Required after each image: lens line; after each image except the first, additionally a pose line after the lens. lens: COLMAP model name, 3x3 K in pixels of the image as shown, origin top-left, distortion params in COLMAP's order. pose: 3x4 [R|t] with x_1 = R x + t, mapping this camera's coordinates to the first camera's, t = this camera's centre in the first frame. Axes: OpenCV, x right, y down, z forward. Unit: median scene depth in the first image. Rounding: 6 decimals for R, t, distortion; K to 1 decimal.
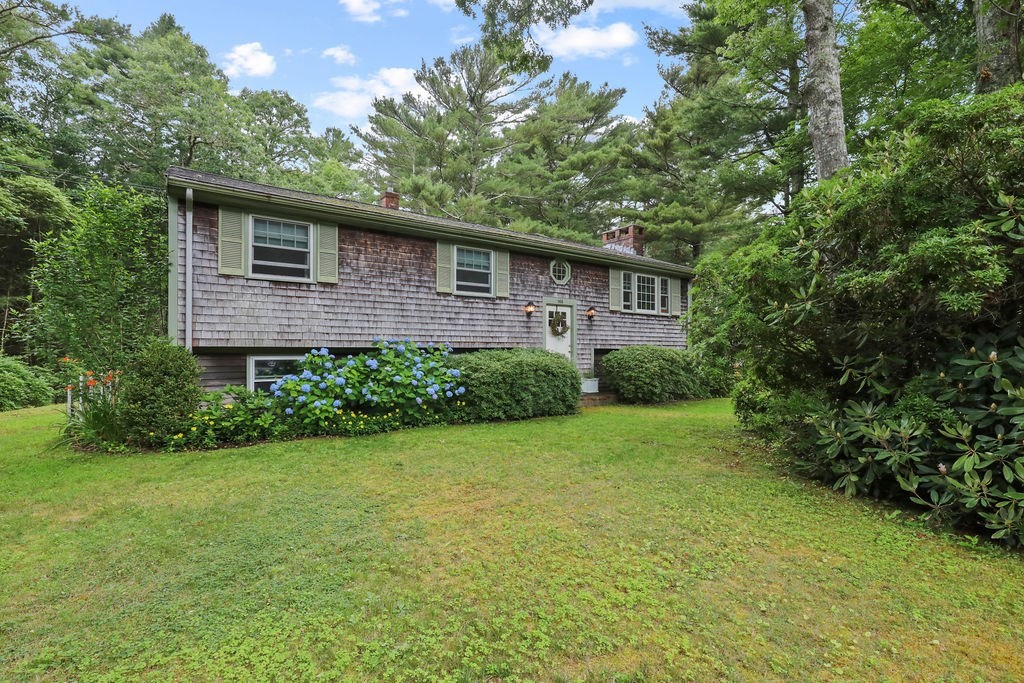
lens RADIAL K [[459.3, 0, 513.9], [0, 459.3, 351.7], [0, 0, 1]] dist [-0.000113, 0.000028]
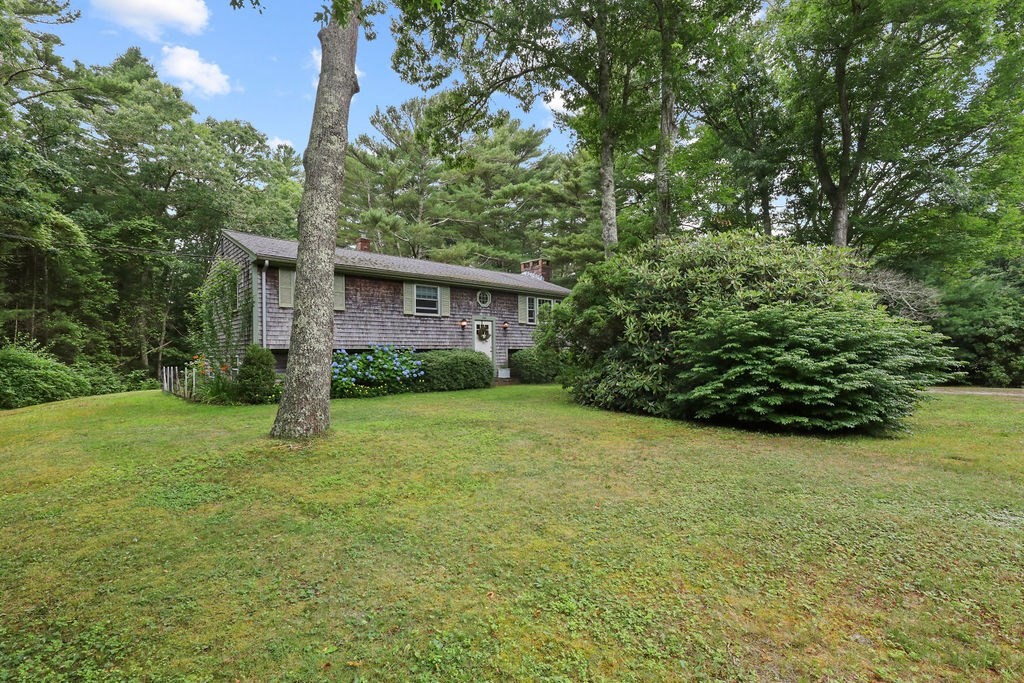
lens RADIAL K [[459.3, 0, 513.9], [0, 459.3, 351.7], [0, 0, 1]] dist [-0.000113, 0.000028]
pose [[0.992835, -0.008318, 0.119204, 0.017147], [0.008897, 0.999951, -0.004330, 0.009329], [-0.119162, 0.005359, 0.992860, -0.532602]]
